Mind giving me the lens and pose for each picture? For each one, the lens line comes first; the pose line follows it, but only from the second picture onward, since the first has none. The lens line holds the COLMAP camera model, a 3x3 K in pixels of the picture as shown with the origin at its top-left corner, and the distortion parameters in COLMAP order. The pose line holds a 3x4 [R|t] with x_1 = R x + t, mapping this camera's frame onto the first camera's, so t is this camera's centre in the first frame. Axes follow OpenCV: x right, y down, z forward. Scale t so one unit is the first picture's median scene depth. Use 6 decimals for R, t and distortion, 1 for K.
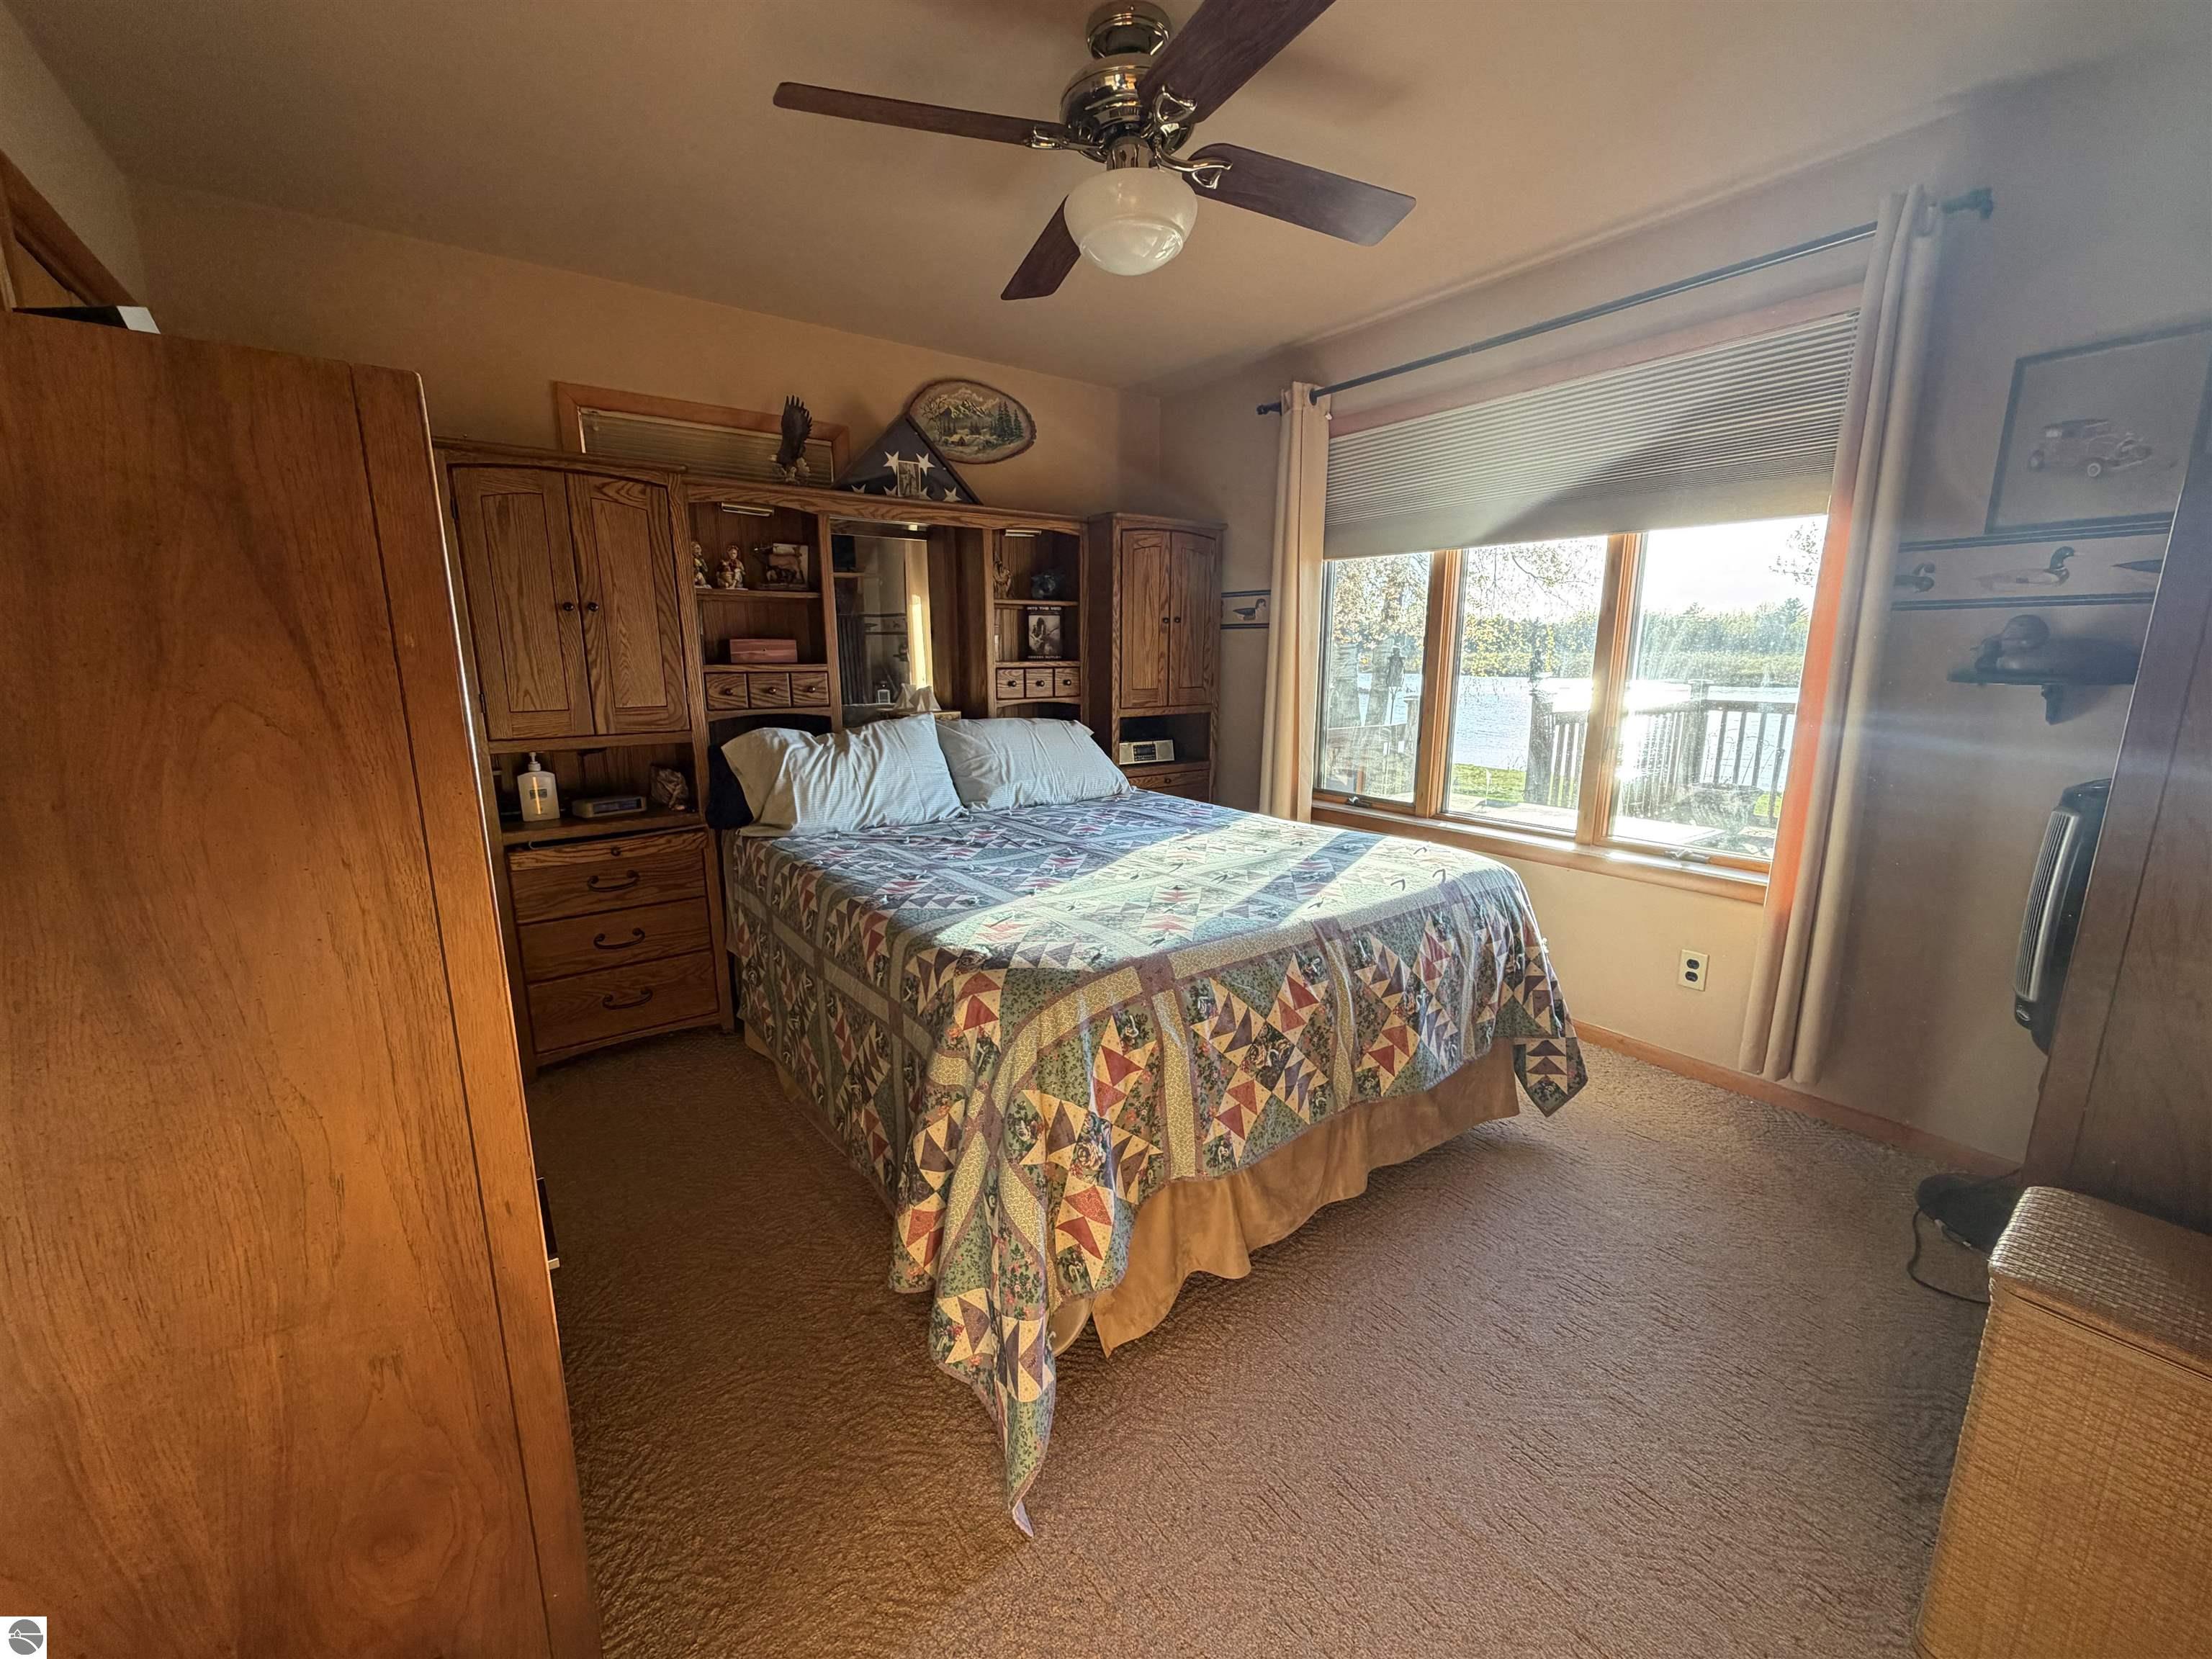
lens RADIAL K [[879.1, 0, 1102.2], [0, 879.1, 830.4], [0, 0, 1]] dist [0.000494, -0.000032]
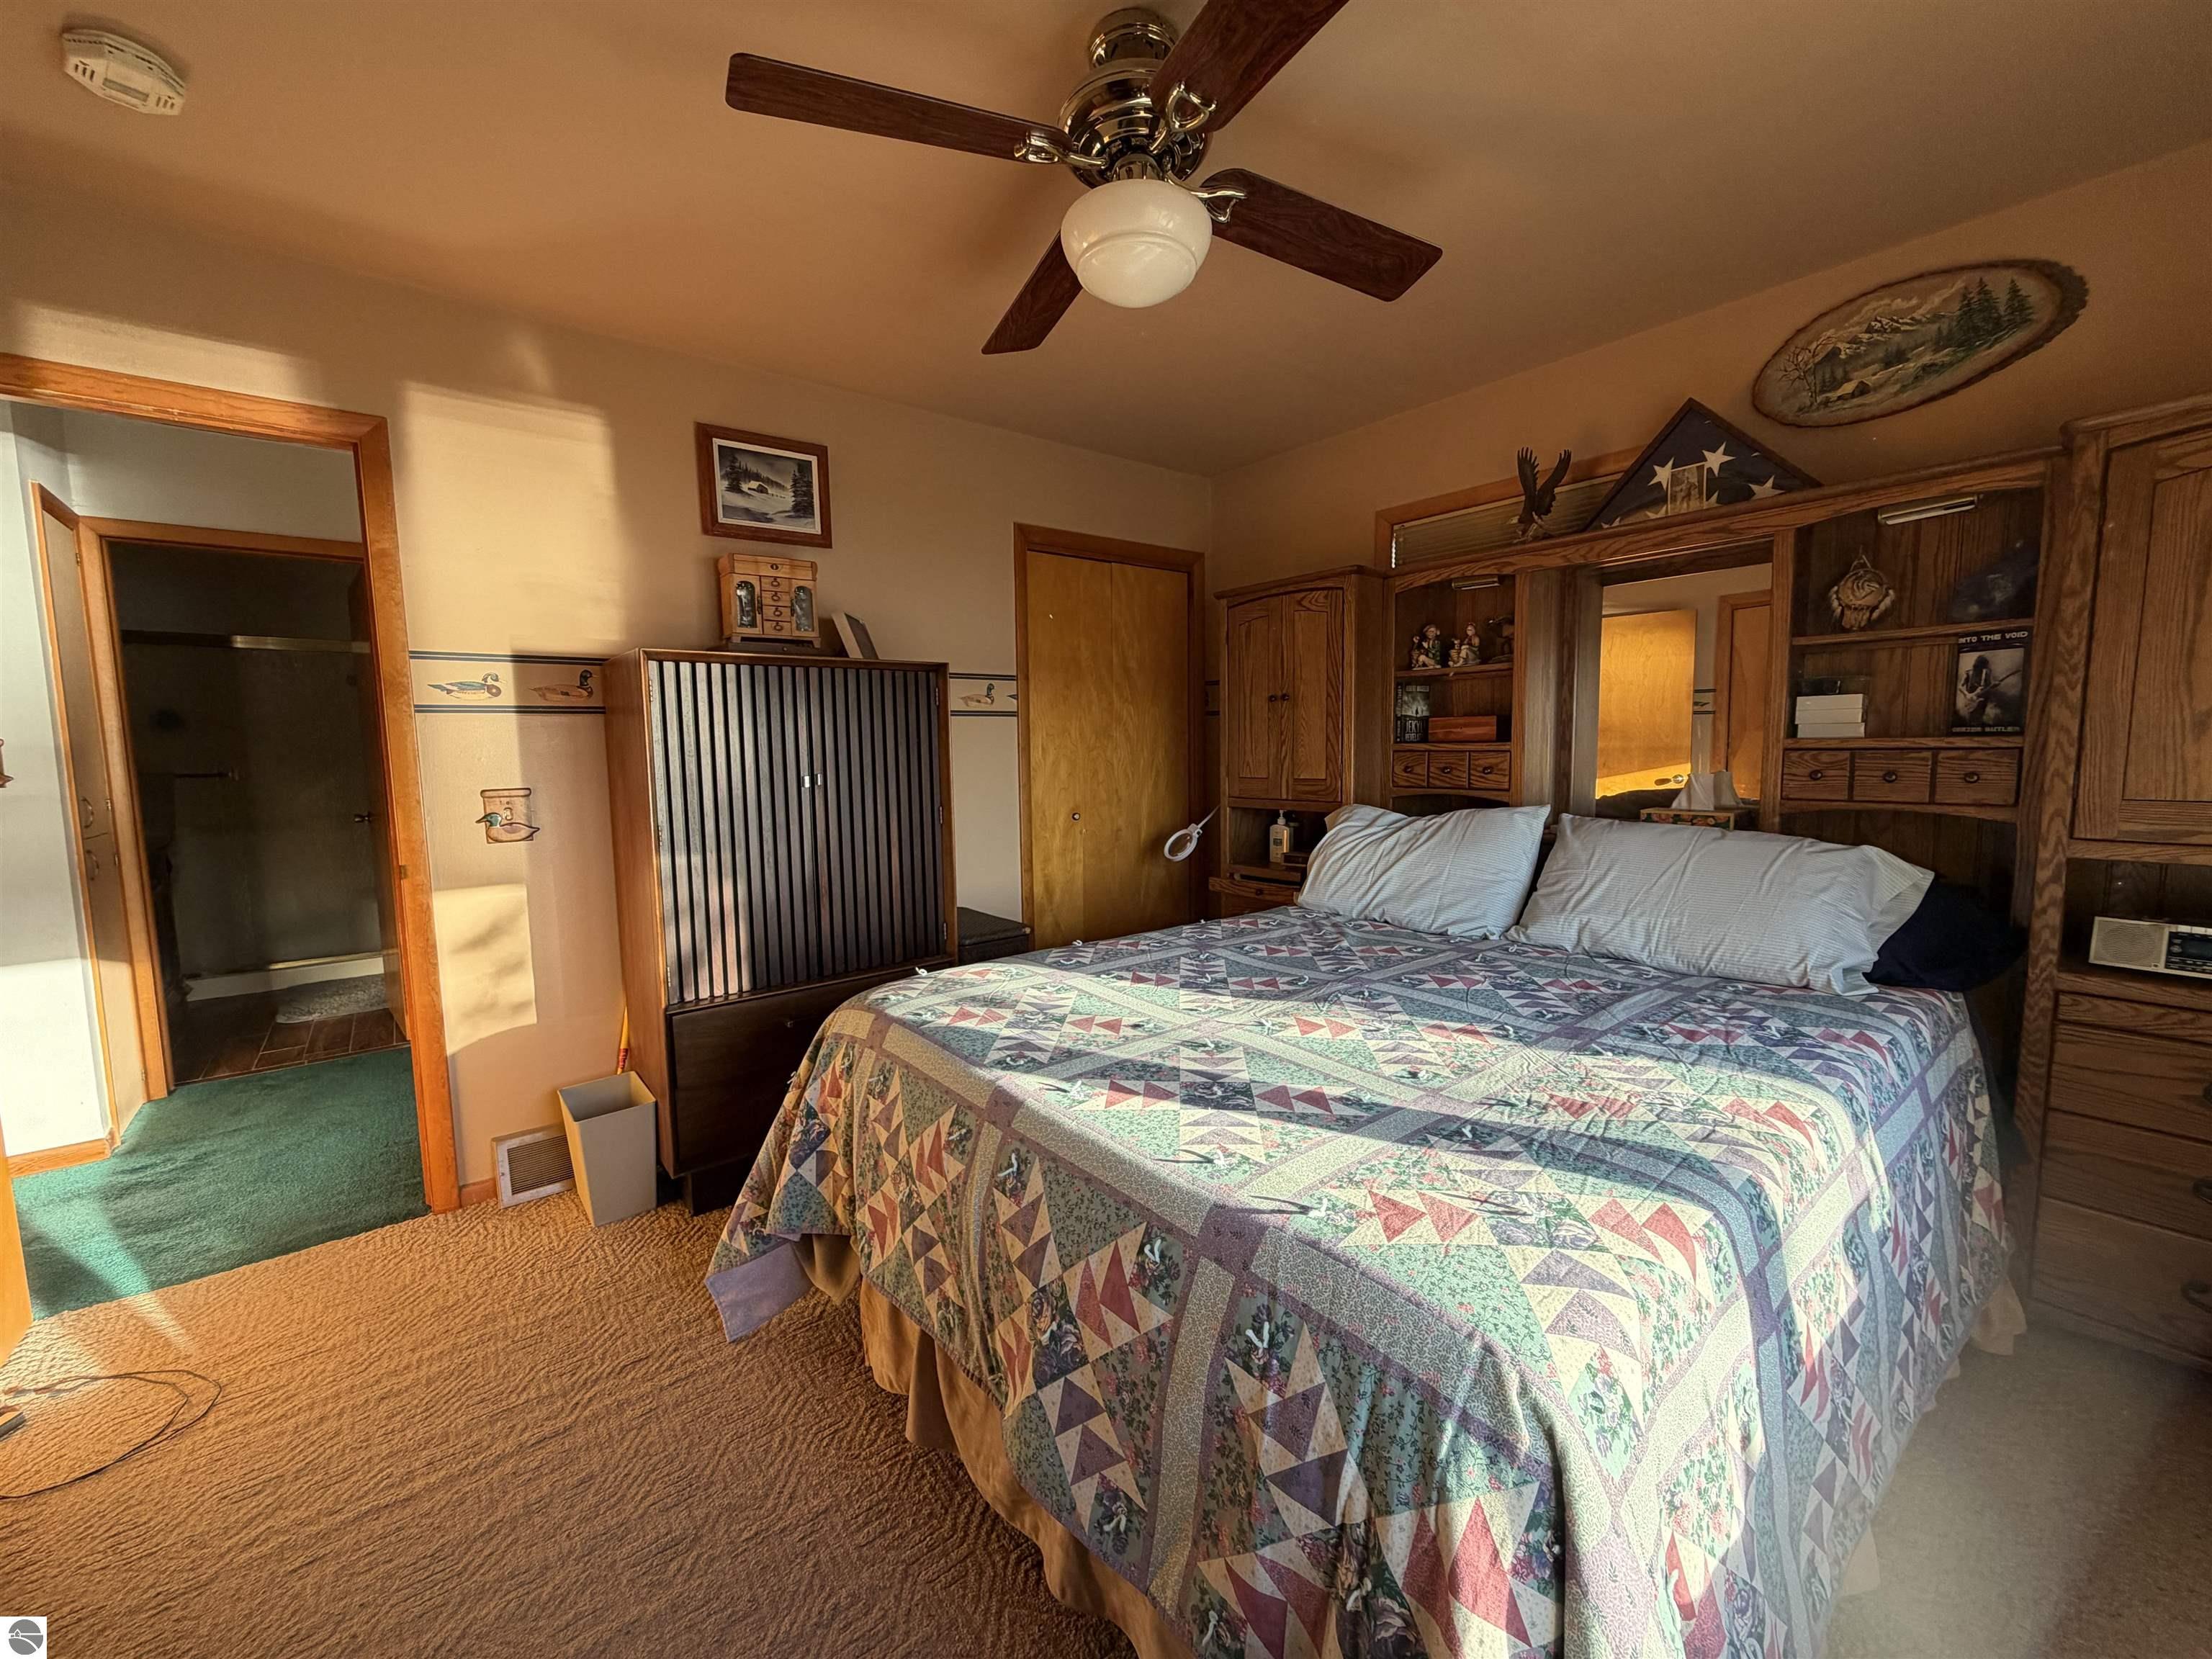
lens RADIAL K [[879.1, 0, 1102.2], [0, 879.1, 830.4], [0, 0, 1]] dist [0.000494, -0.000032]
pose [[0.038517, 0.098741, -0.994367, 0.646460], [-0.186052, 0.978414, 0.089950, -0.128747], [0.981785, 0.181539, 0.056056, 0.684539]]
